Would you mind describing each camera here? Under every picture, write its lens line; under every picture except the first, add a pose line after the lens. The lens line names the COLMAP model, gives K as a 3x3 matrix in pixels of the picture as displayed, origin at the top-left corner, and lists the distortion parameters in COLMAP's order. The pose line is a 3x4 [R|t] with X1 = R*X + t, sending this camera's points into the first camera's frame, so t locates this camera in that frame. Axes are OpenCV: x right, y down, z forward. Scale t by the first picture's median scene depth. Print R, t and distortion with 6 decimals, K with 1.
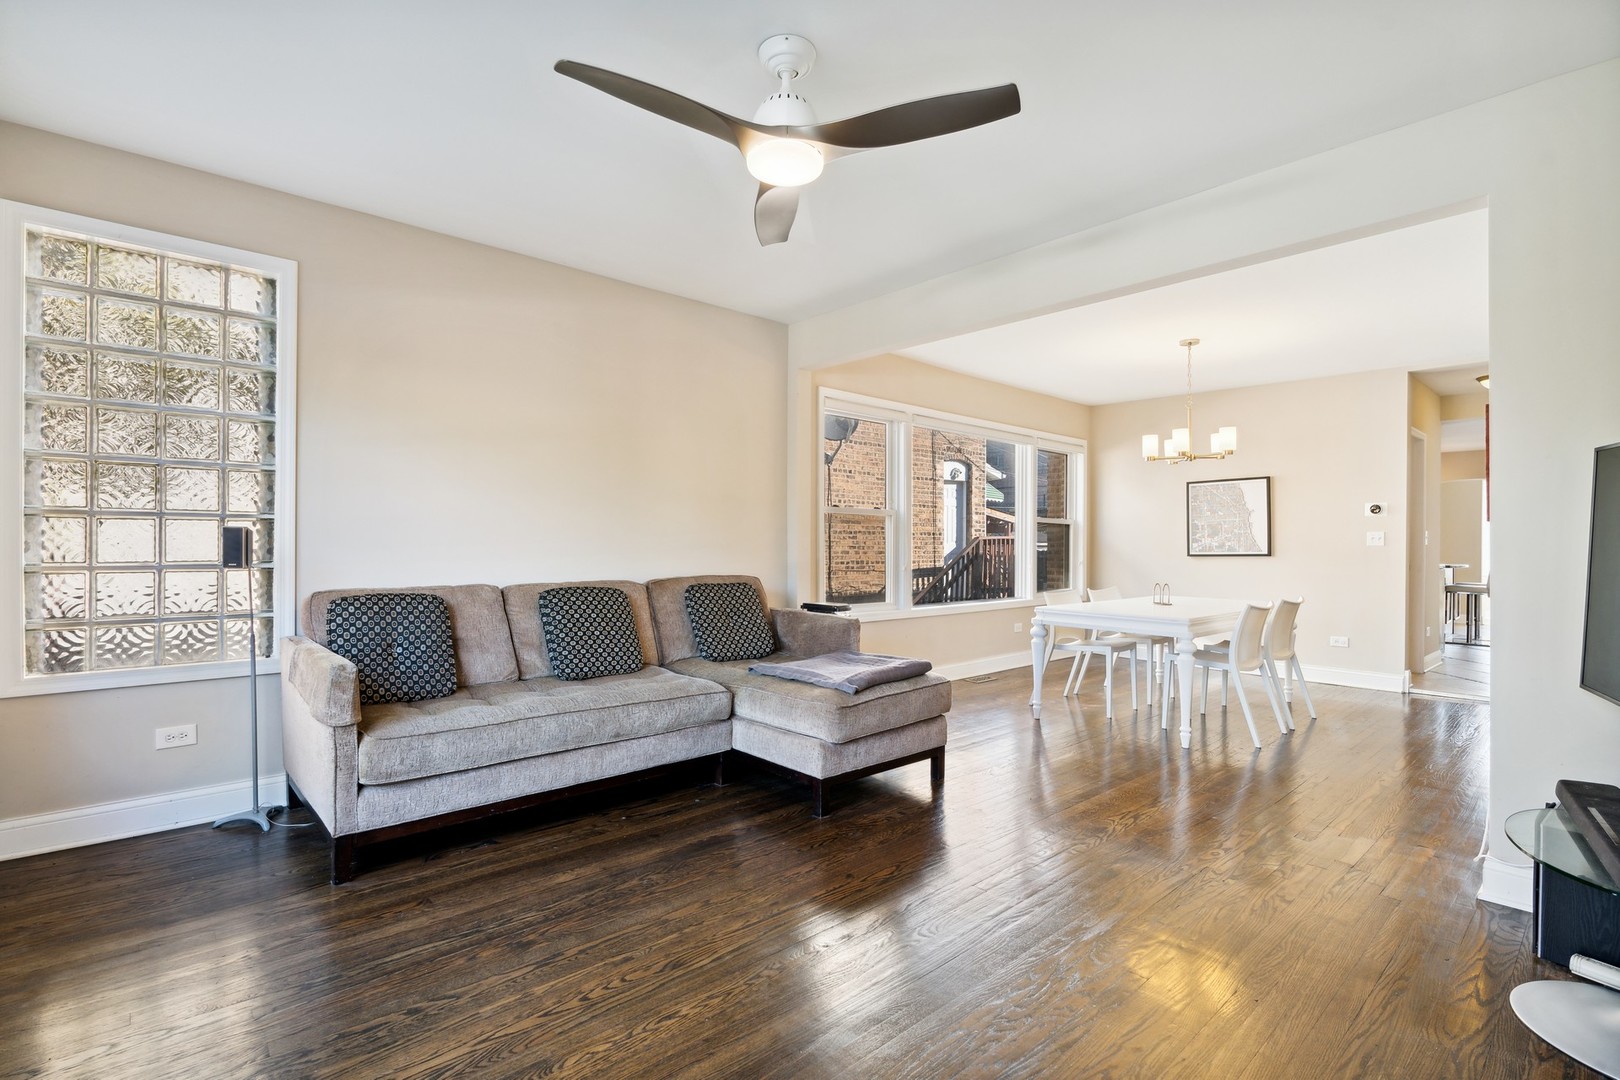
lens RADIAL K [[760.7, 0, 806.7], [0, 760.7, 549.0], [0, 0, 1]] dist [-0.000664, -0.000125]
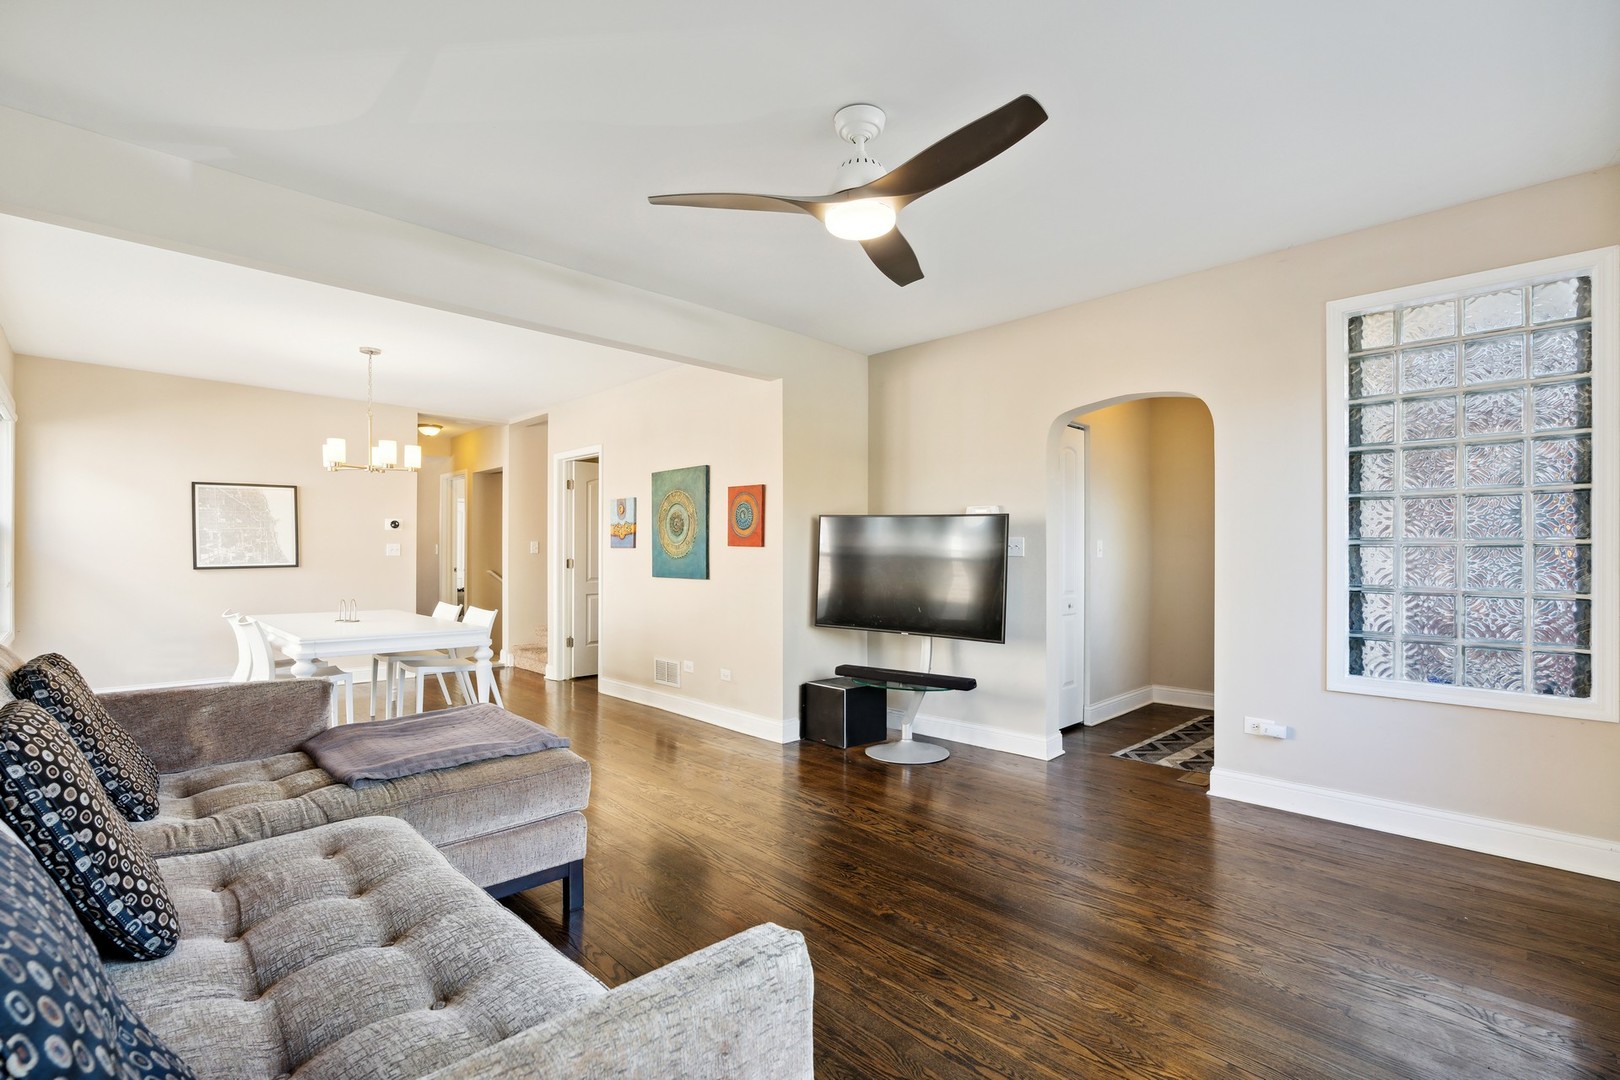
lens RADIAL K [[734.8, 0, 805.6], [0, 734.8, 540.8], [0, 0, 1]] dist [-0.000858, 0.000089]
pose [[-0.041317, 0.011781, 0.999077, -0.462735], [0.004140, 0.999924, -0.011619, -0.013167], [-0.999138, 0.003657, -0.041363, 0.480087]]
